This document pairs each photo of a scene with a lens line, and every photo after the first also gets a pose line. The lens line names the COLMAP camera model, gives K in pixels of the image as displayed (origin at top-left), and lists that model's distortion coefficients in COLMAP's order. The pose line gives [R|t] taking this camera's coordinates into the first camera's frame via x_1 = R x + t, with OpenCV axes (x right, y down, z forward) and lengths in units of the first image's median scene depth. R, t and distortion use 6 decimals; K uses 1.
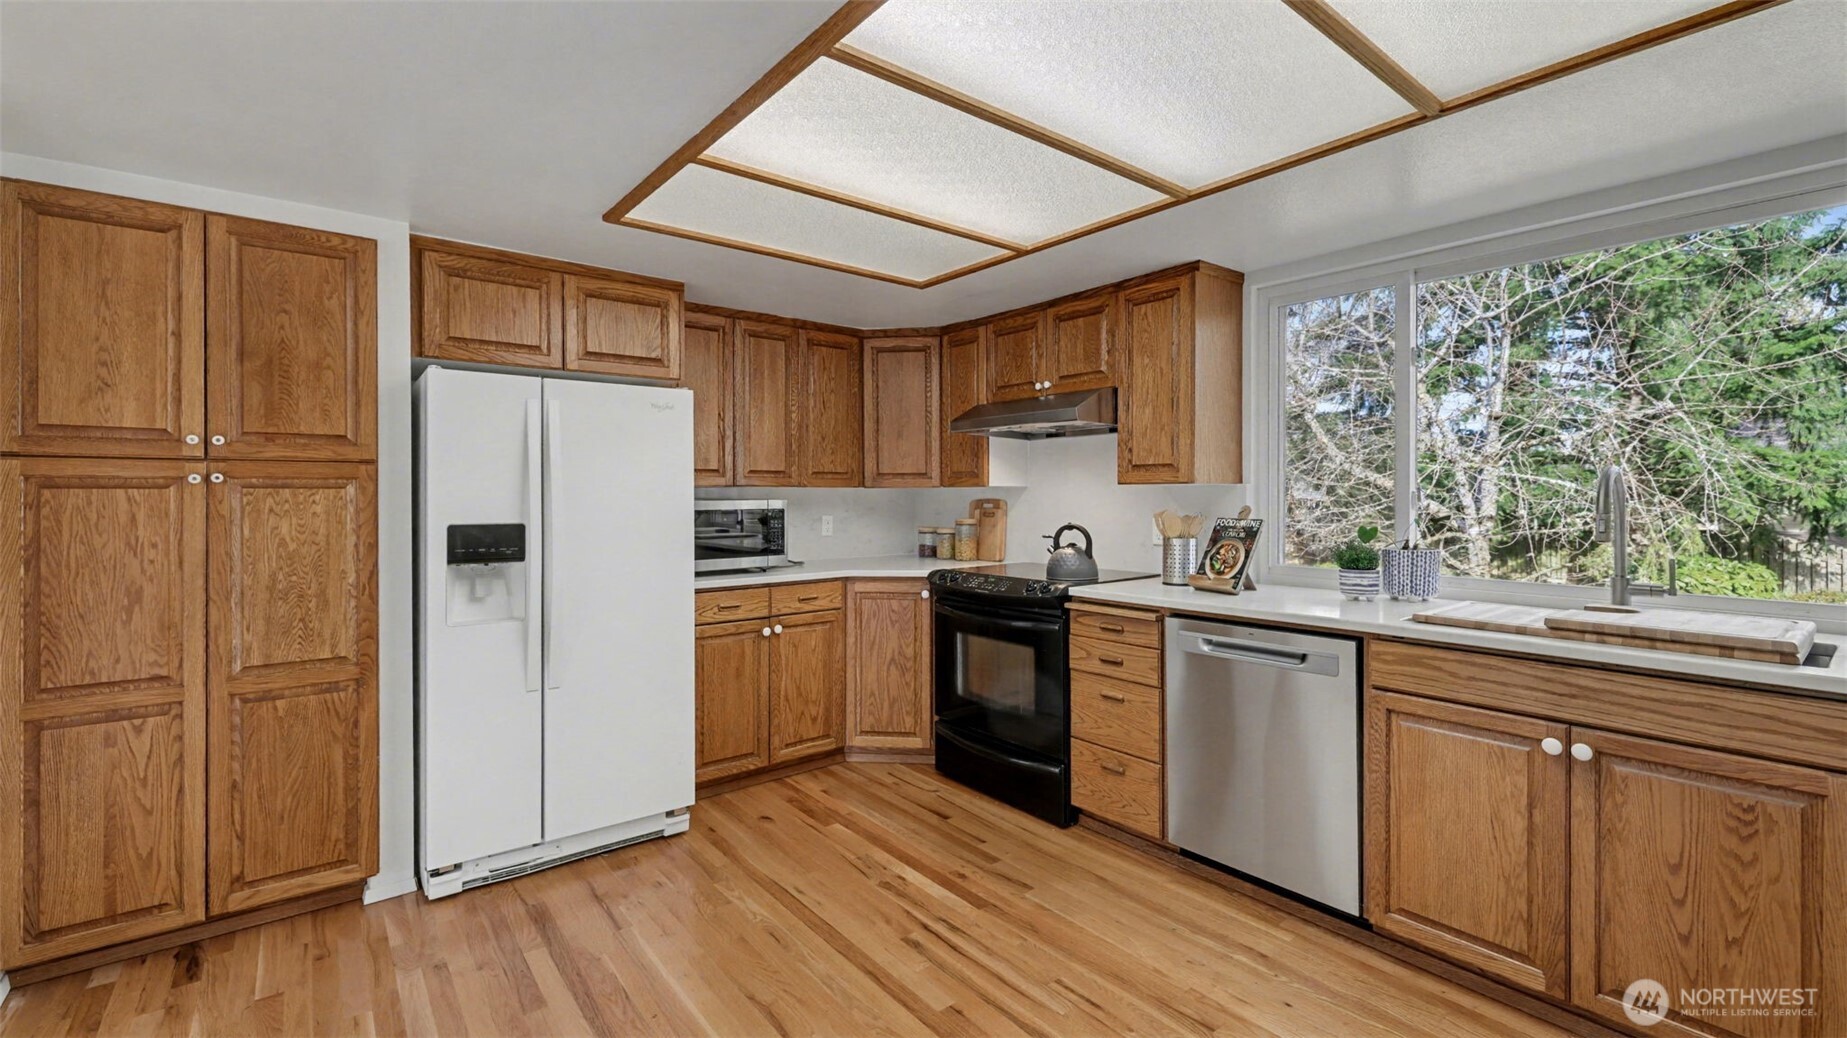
lens RADIAL K [[786.2, 0, 924.3], [0, 786.2, 497.0], [0, 0, 1]] dist [0.011396, -0.003993]
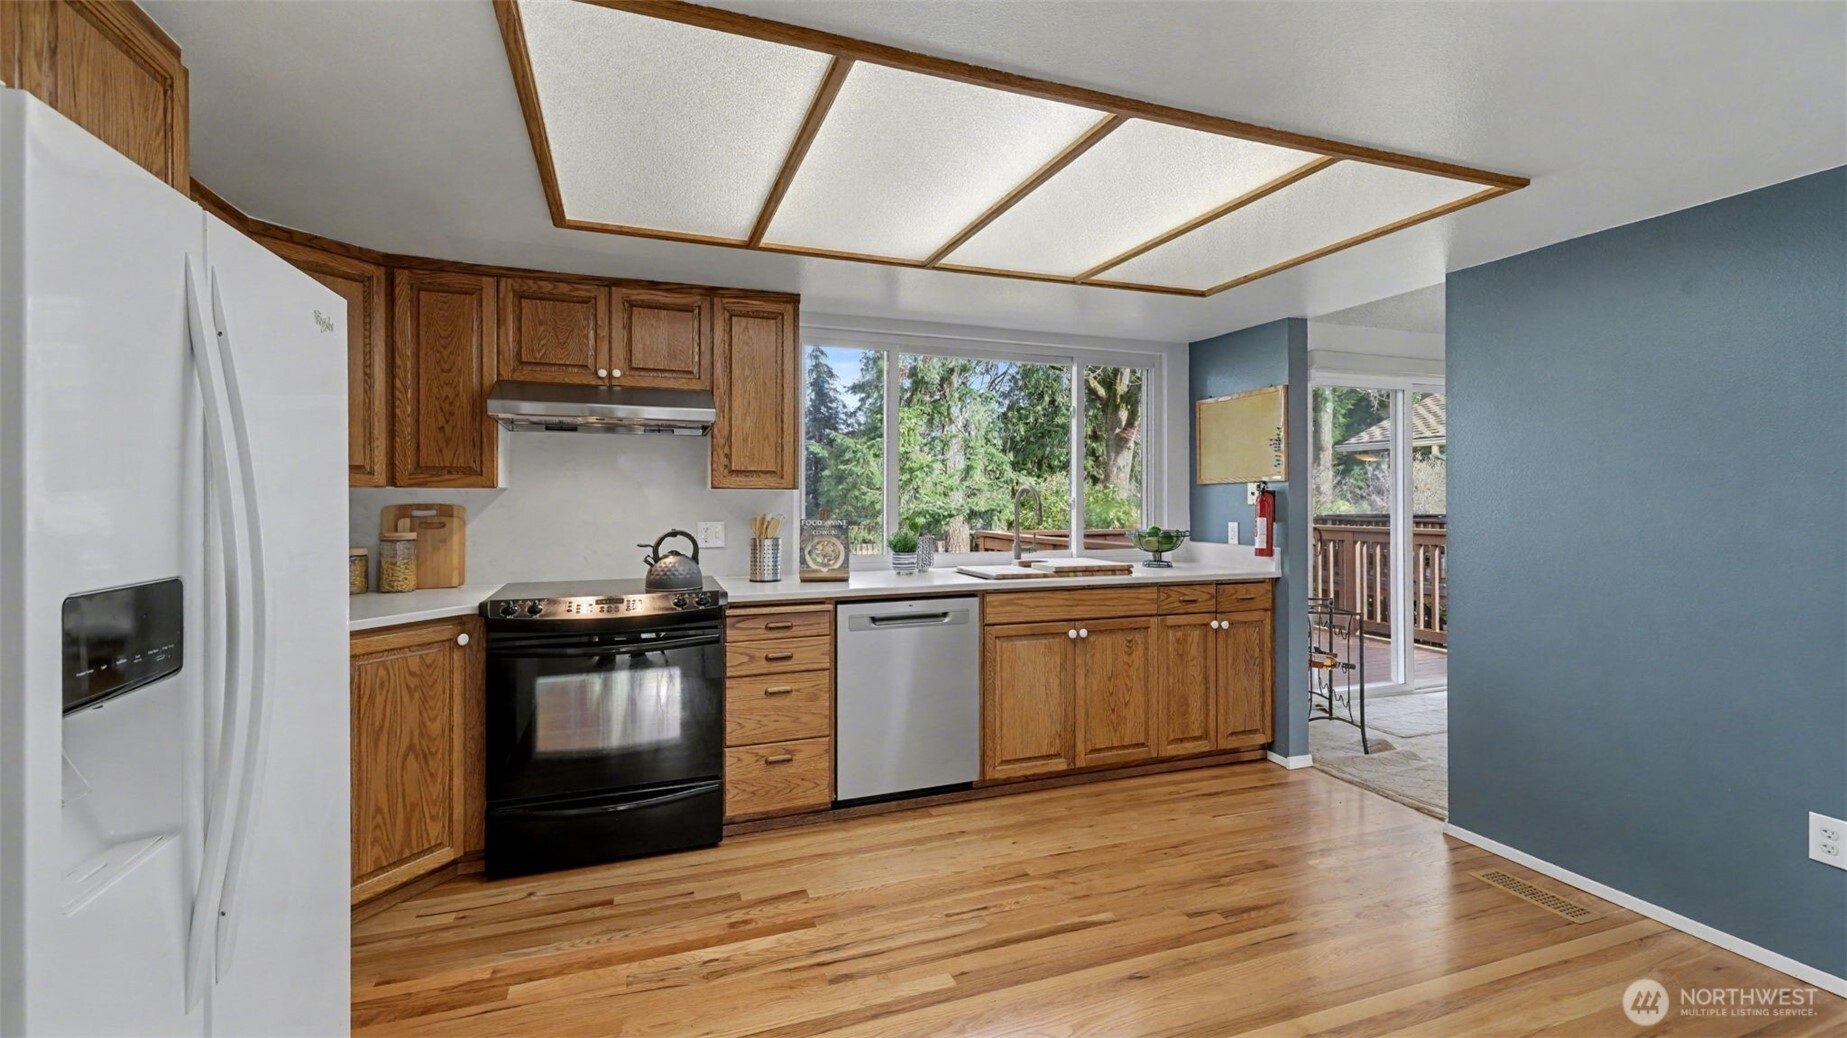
lens RADIAL K [[774.7, 0, 923.3], [0, 774.7, 500.1], [0, 0, 1]] dist [0.014132, -0.000089]
pose [[0.316140, -0.000715, 0.948712, -0.619801], [0.001443, 0.999999, 0.000272, -0.001408], [-0.948712, 0.001283, 0.316141, 0.443740]]
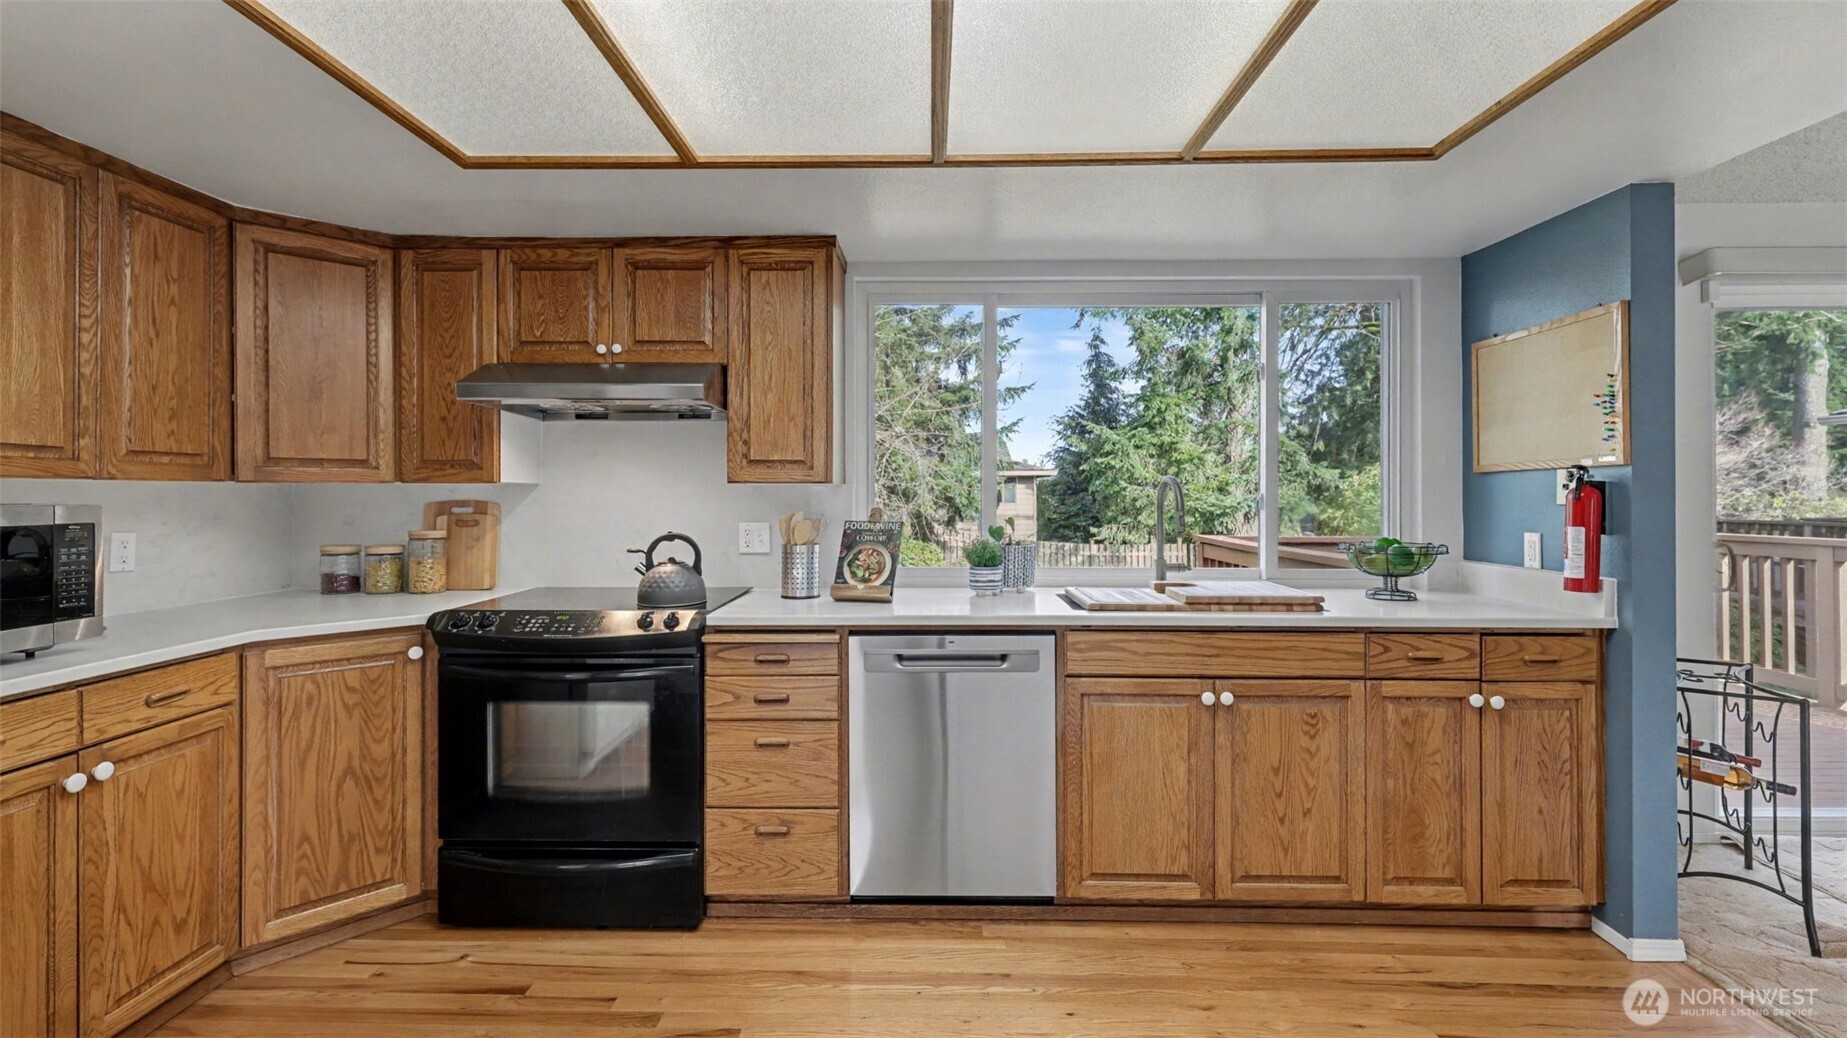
lens RADIAL K [[786.2, 0, 924.3], [0, 786.2, 497.0], [0, 0, 1]] dist [0.011396, -0.003993]
pose [[0.639195, -0.000939, 0.769044, -0.260918], [0.000527, 1.000000, 0.000783, -0.001800], [-0.769044, -0.000096, 0.639196, 0.324040]]
